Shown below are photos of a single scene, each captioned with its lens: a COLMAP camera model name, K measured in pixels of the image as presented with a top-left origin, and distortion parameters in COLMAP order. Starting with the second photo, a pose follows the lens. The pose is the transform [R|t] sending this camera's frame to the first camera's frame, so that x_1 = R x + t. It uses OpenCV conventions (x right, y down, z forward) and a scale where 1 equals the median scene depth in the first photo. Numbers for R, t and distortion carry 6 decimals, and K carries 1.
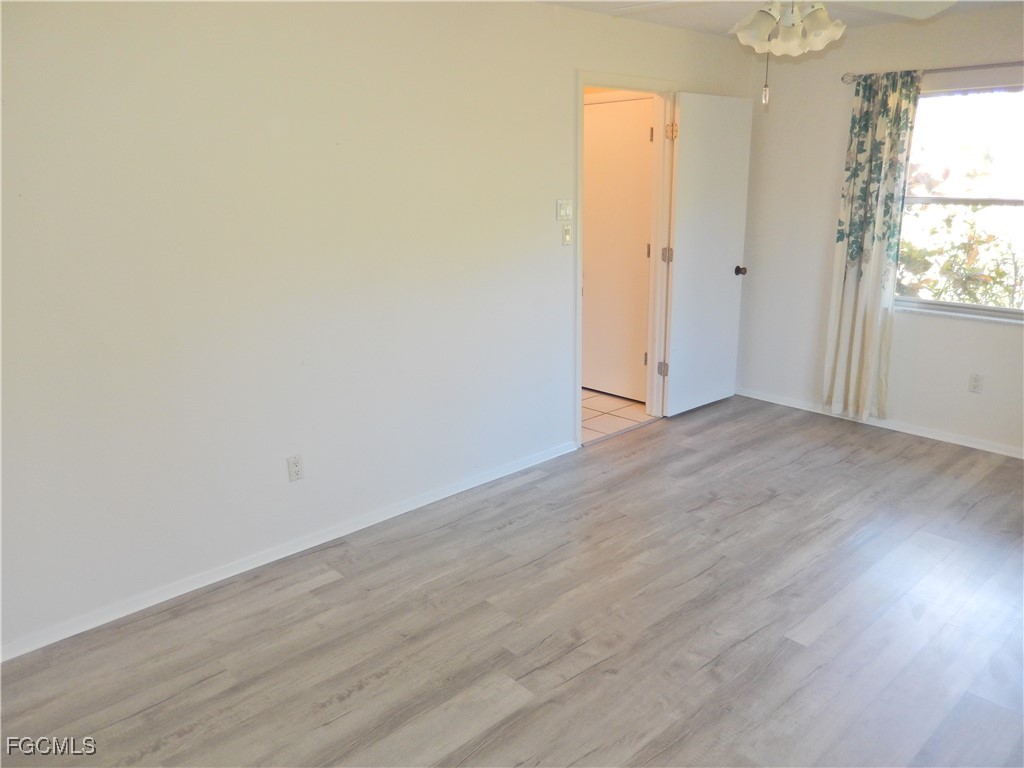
lens RADIAL K [[770.2, 0, 512.0], [0, 770.2, 384.0], [0, 0, 1]] dist [-0.002892, -0.005683]
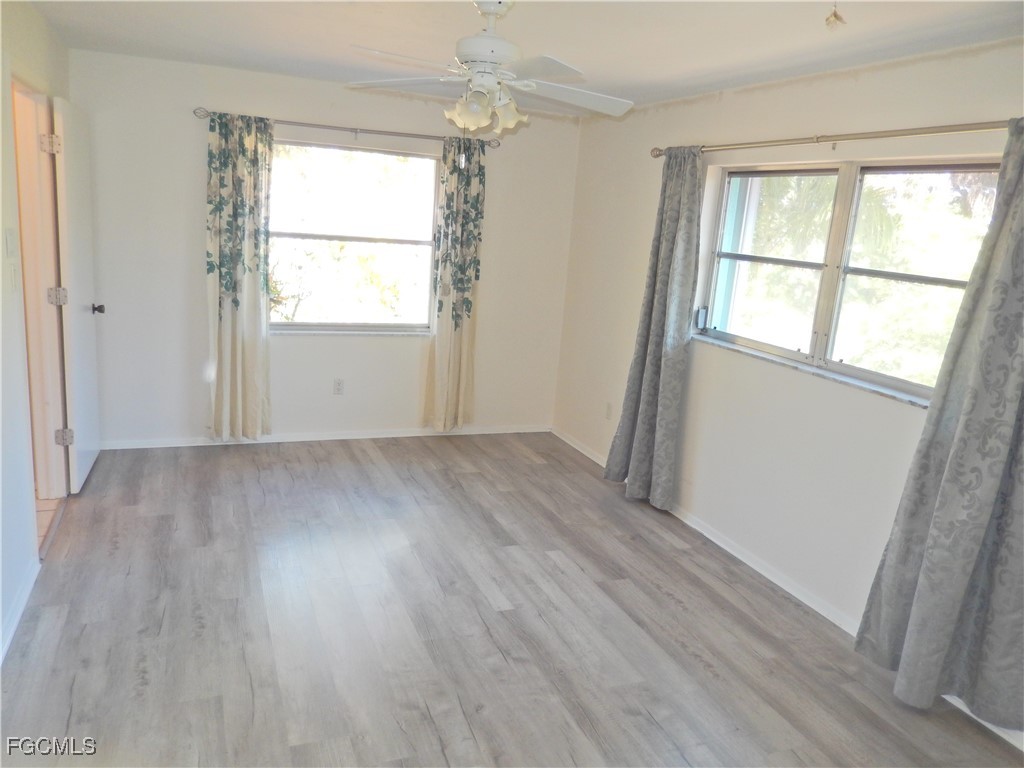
lens RADIAL K [[770.2, 0, 512.0], [0, 770.2, 384.0], [0, 0, 1]] dist [-0.002892, -0.005683]
pose [[0.346067, -0.163350, 0.923880, -0.425681], [0.175342, 0.978637, 0.107352, -0.088269], [-0.921679, 0.124844, 0.367316, 0.305934]]
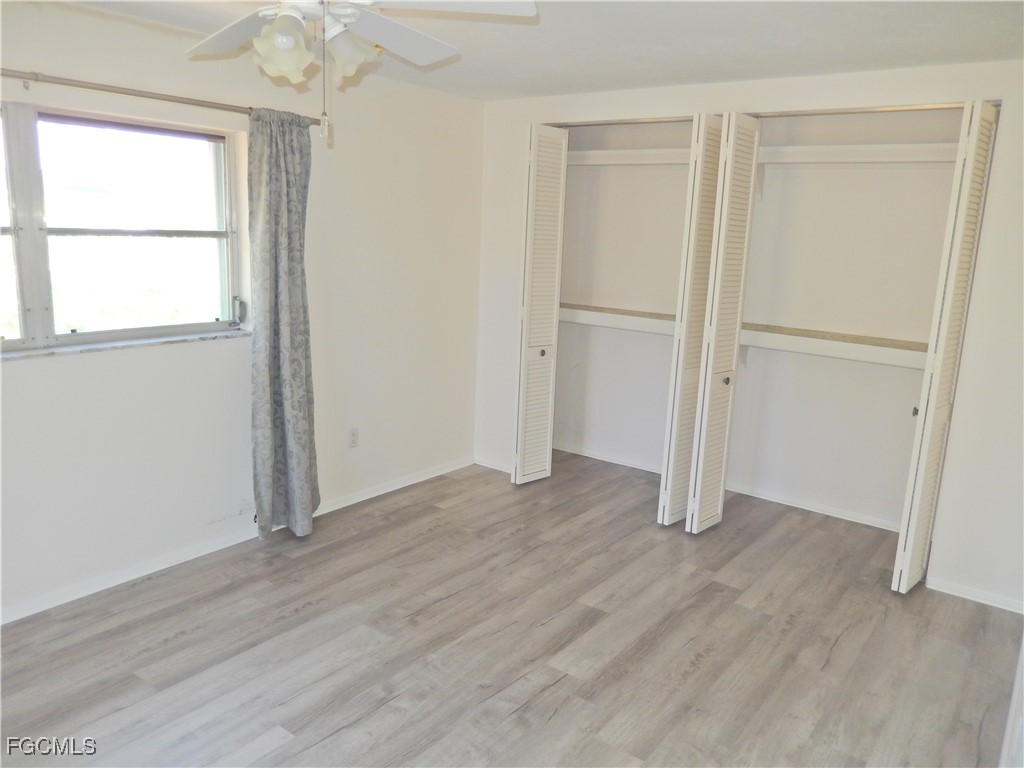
lens RADIAL K [[764.8, 0, 510.4], [0, 764.8, 388.3], [0, 0, 1]] dist [0.004972, -0.000149]
pose [[-0.982974, 0.014046, -0.183210, 0.164092], [-0.073935, 0.882563, 0.464345, -0.286409], [0.168216, 0.469984, -0.866498, 1.006596]]
